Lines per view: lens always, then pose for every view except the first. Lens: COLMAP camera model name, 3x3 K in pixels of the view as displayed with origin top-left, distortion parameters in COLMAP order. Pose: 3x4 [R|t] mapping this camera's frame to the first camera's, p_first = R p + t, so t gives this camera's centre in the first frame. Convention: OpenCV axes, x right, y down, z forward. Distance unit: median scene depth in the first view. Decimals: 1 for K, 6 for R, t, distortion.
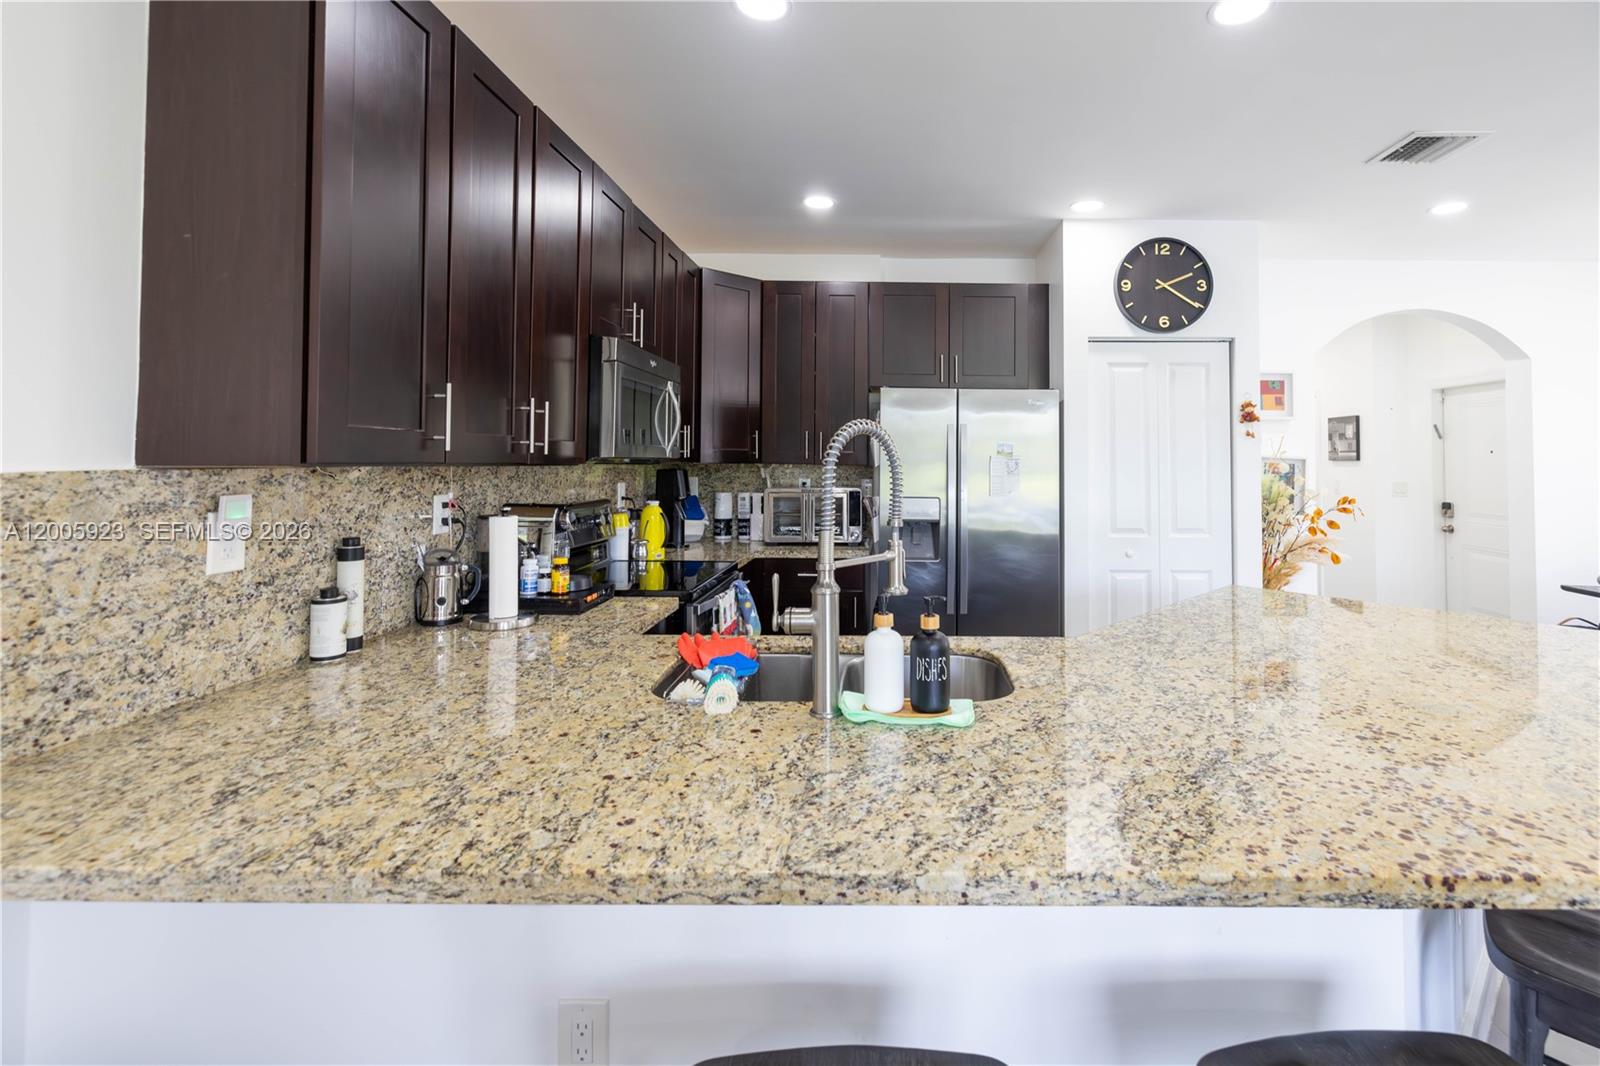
lens RADIAL K [[691.1, 0, 801.5], [0, 691.1, 452.3], [0, 0, 1]] dist [0.000069, 0.000056]
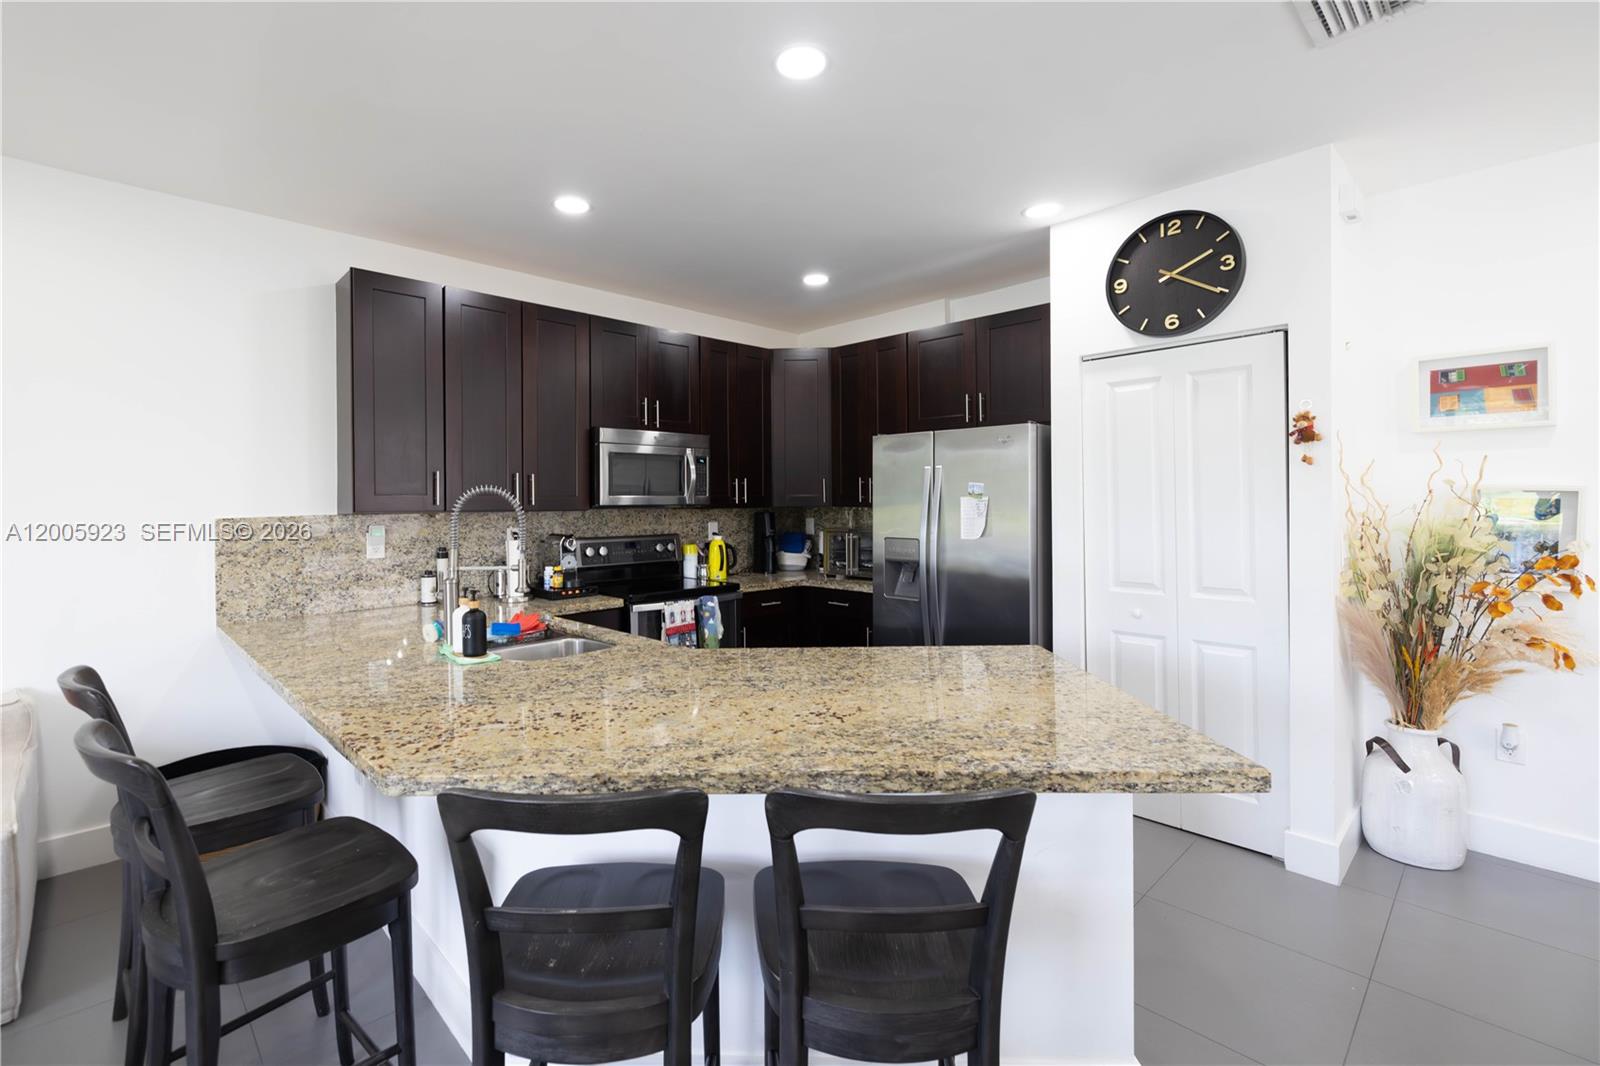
lens RADIAL K [[699.9, 0, 792.5], [0, 699.9, 507.0], [0, 0, 1]] dist [0.001280, 0.000126]
pose [[0.710786, -0.007084, -0.703373, 0.775667], [0.024076, 0.999608, 0.014261, -0.000777], [0.702996, -0.027071, 0.710678, 0.128971]]
